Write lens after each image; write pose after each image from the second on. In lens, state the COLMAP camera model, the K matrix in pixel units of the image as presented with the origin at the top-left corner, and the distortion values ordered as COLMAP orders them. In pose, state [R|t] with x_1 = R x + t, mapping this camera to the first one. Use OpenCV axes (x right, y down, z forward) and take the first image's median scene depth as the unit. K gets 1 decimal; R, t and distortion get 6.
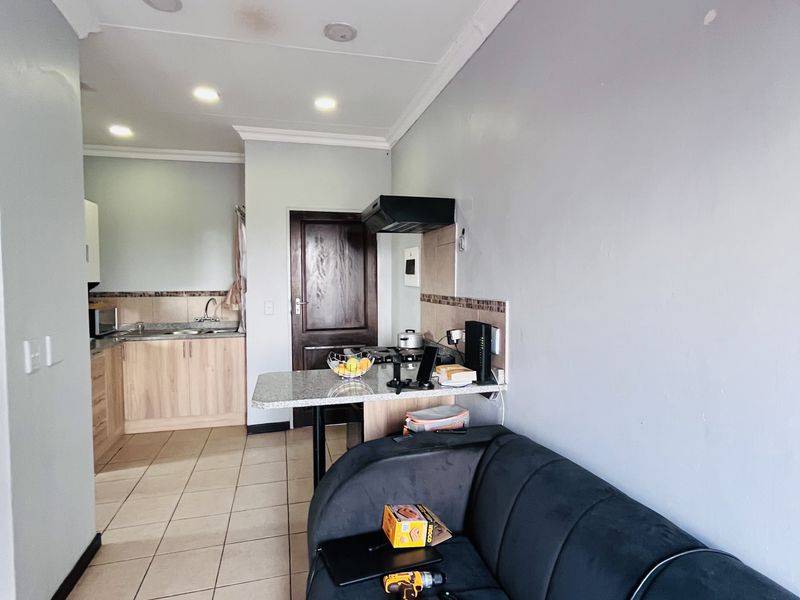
lens RADIAL K [[433.3, 0, 400.0], [0, 433.3, 300.0], [0, 0, 1]] dist [0.001877, 0.000368]
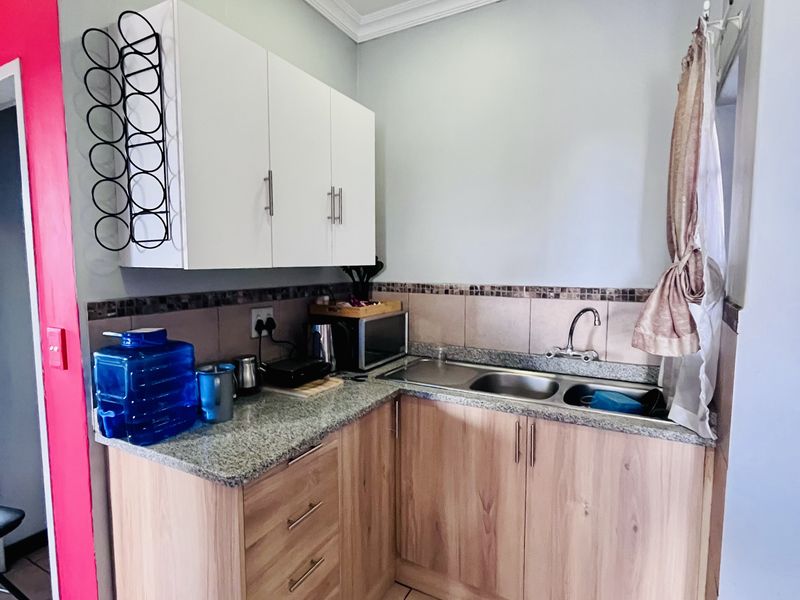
lens RADIAL K [[433.3, 0, 400.0], [0, 433.3, 300.0], [0, 0, 1]] dist [0.001877, 0.000368]
pose [[0.736388, 0.061223, -0.673784, -0.292652], [-0.034427, 0.997998, 0.053057, -0.025980], [0.675683, -0.015874, 0.737021, 0.587248]]
